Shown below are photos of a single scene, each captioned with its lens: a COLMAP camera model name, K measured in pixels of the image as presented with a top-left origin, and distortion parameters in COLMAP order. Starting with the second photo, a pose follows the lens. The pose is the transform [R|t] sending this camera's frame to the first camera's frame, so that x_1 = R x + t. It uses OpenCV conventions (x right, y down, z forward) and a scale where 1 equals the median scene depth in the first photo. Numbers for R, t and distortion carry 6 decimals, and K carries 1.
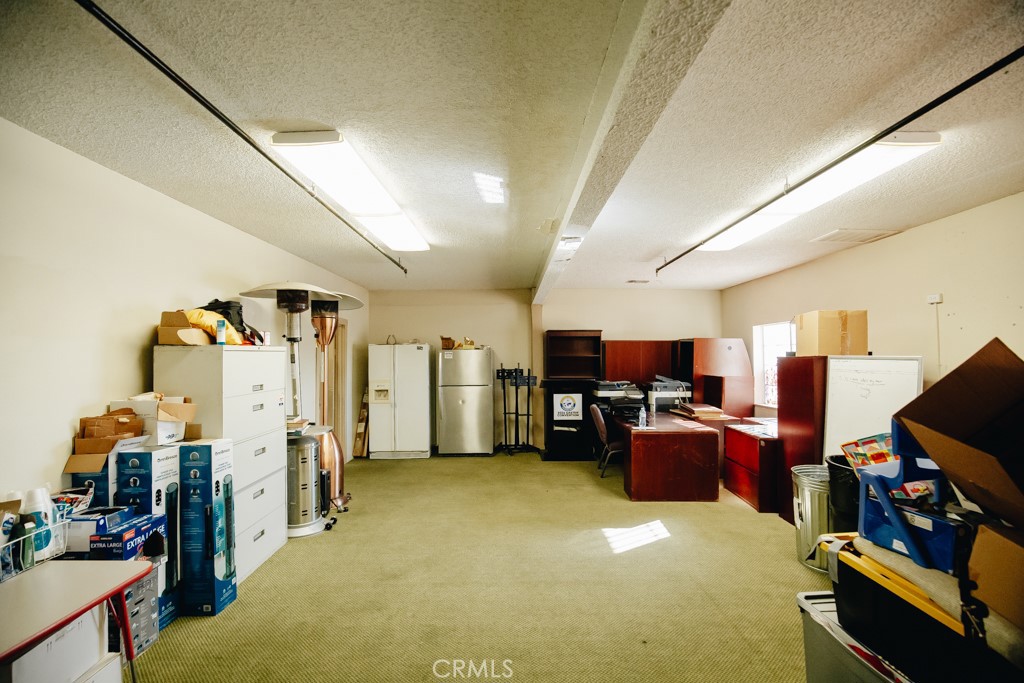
lens RADIAL K [[463.2, 0, 508.6], [0, 463.2, 347.4], [0, 0, 1]] dist [-0.001347, -0.000113]
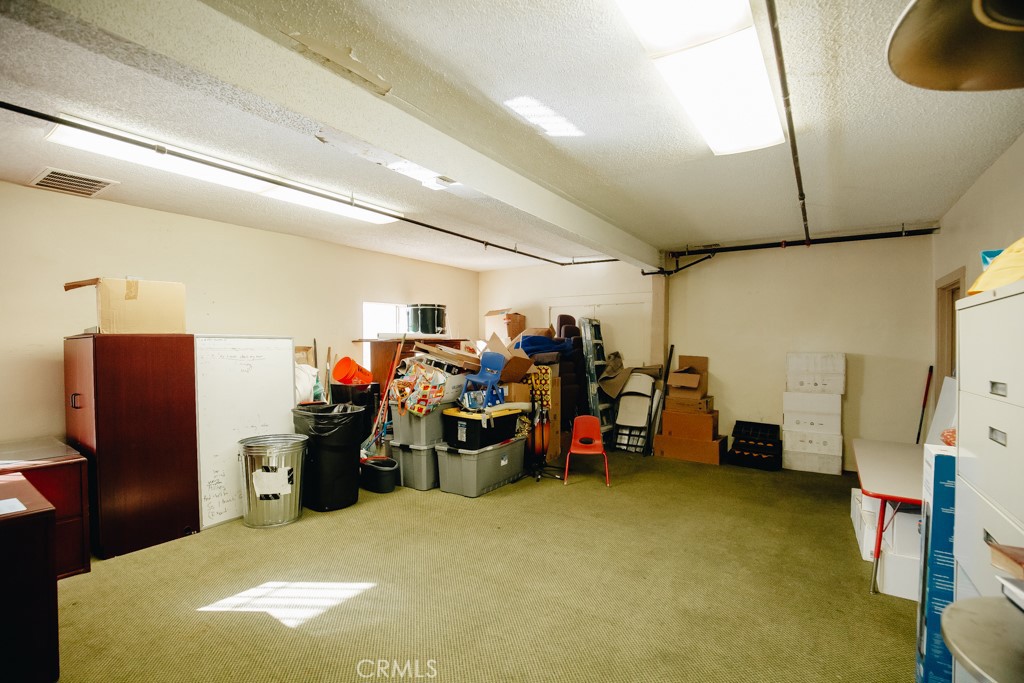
lens RADIAL K [[463.2, 0, 508.6], [0, 463.2, 347.4], [0, 0, 1]] dist [-0.001347, -0.000113]
pose [[-0.818791, -0.000894, 0.574091, -0.413786], [-0.007799, 0.999924, -0.009566, 0.054206], [-0.574039, -0.012310, -0.818736, 1.570845]]
